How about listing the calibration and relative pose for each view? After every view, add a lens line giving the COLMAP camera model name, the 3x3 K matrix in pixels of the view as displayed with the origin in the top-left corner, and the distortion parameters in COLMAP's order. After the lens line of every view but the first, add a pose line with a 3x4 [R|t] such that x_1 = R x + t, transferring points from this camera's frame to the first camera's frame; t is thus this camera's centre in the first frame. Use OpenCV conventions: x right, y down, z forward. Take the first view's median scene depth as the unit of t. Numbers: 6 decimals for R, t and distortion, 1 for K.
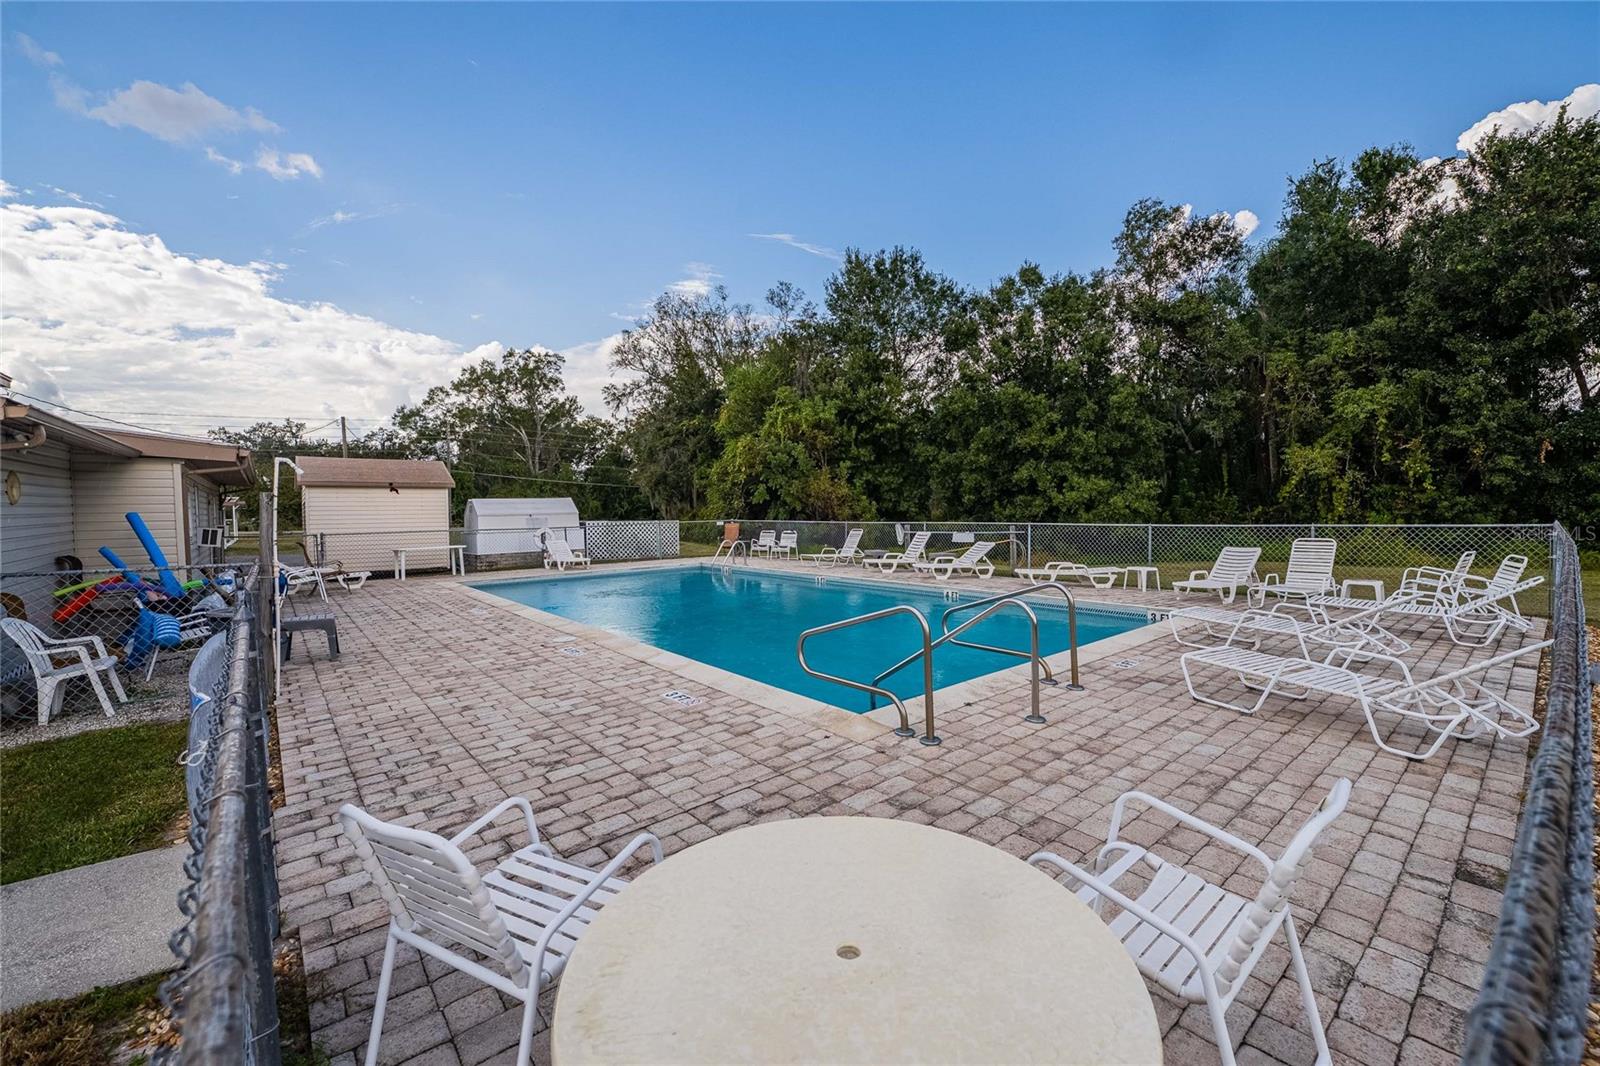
lens RADIAL K [[675.8, 0, 800.0], [0, 675.8, 533.0], [0, 0, 1]] dist [-0.023396, -0.000241]
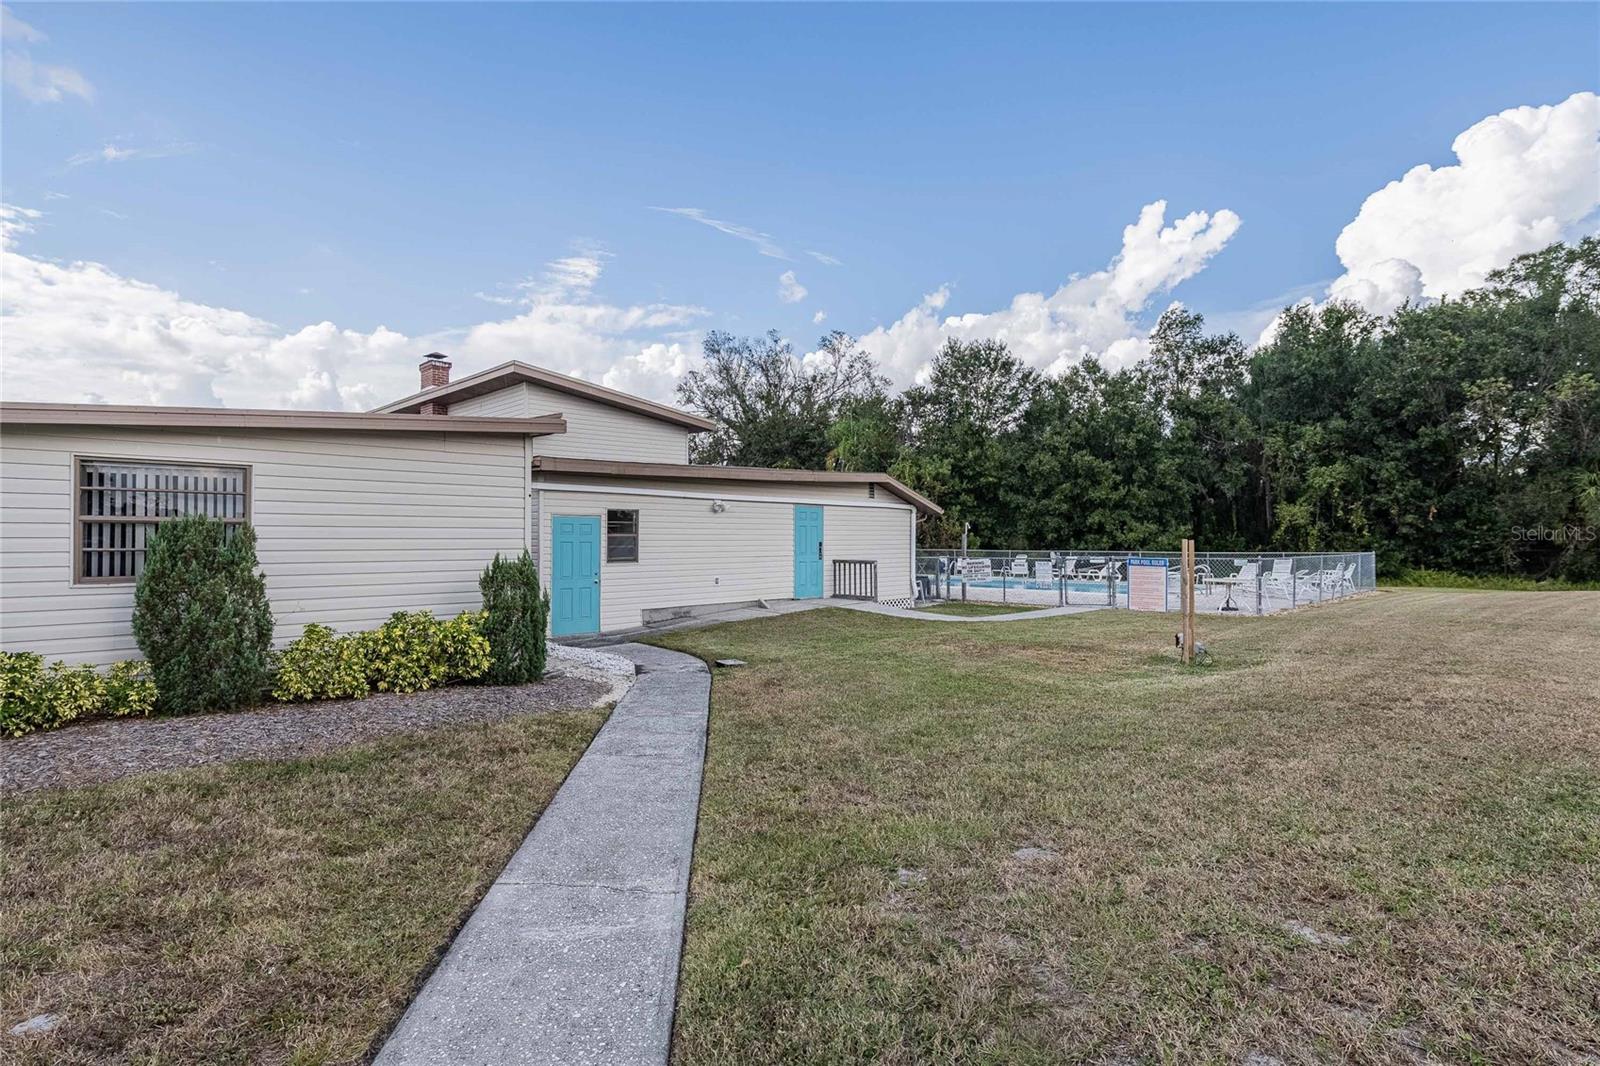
lens RADIAL K [[819.9, 0, 800.0], [0, 819.9, 533.0], [0, 0, 1]] dist [-0.023389, -0.000035]
pose [[0.996073, 0.017407, 0.086804, -0.425441], [-0.013232, 0.998738, -0.048450, 0.030149], [-0.087537, 0.047111, 0.995047, -0.619760]]
